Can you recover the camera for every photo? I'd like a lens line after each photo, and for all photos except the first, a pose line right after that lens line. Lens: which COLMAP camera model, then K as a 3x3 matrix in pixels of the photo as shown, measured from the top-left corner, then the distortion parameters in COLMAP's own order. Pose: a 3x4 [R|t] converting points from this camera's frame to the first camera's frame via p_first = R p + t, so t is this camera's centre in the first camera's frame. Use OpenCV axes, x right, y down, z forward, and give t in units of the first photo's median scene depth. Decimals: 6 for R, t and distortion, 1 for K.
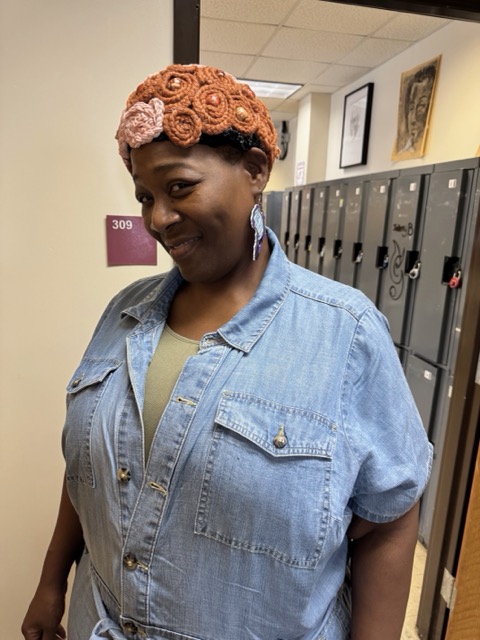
lens RADIAL K [[450.5, 0, 239.4], [0, 450.5, 320.2], [0, 0, 1]] dist [-0.038694, 0.002207]
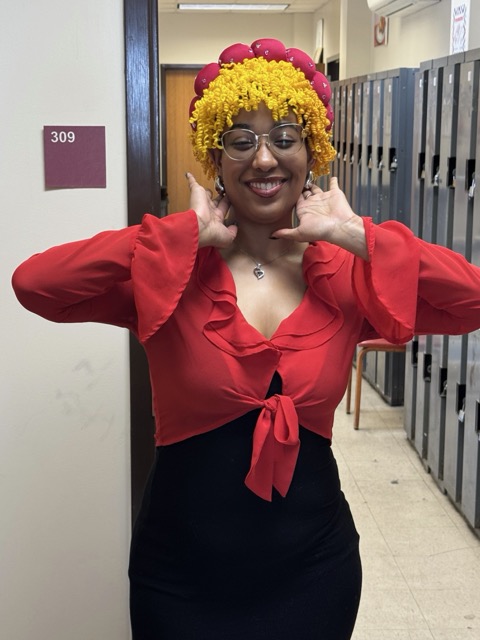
lens RADIAL K [[1276.7, 0, 238.8], [0, 1276.7, 322.4], [0, 0, 1]] dist [-0.017099, 0.000000]
pose [[0.986710, -0.007865, -0.162299, 0.160791], [-0.004516, 0.997115, -0.075775, 0.111456], [0.162427, 0.075501, 0.983828, -0.450531]]
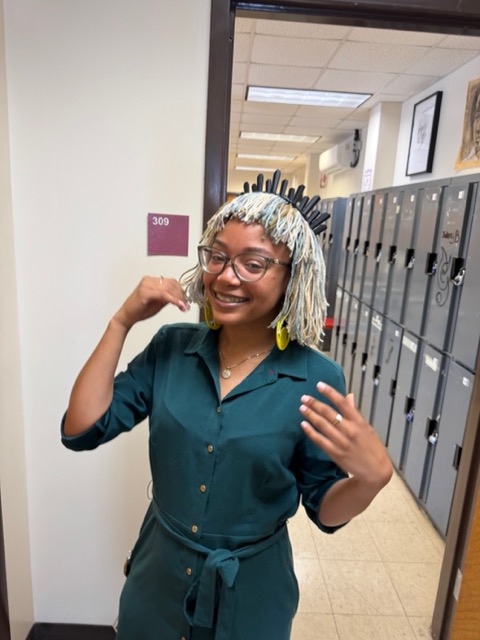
lens RADIAL K [[450.5, 0, 243.3], [0, 450.5, 313.8], [0, 0, 1]] dist [-0.038694, 0.002207]
pose [[0.983584, 0.060146, -0.170133, 0.065961], [-0.064380, 0.997735, -0.019473, 0.015520], [0.168577, 0.030107, 0.985229, -0.048808]]
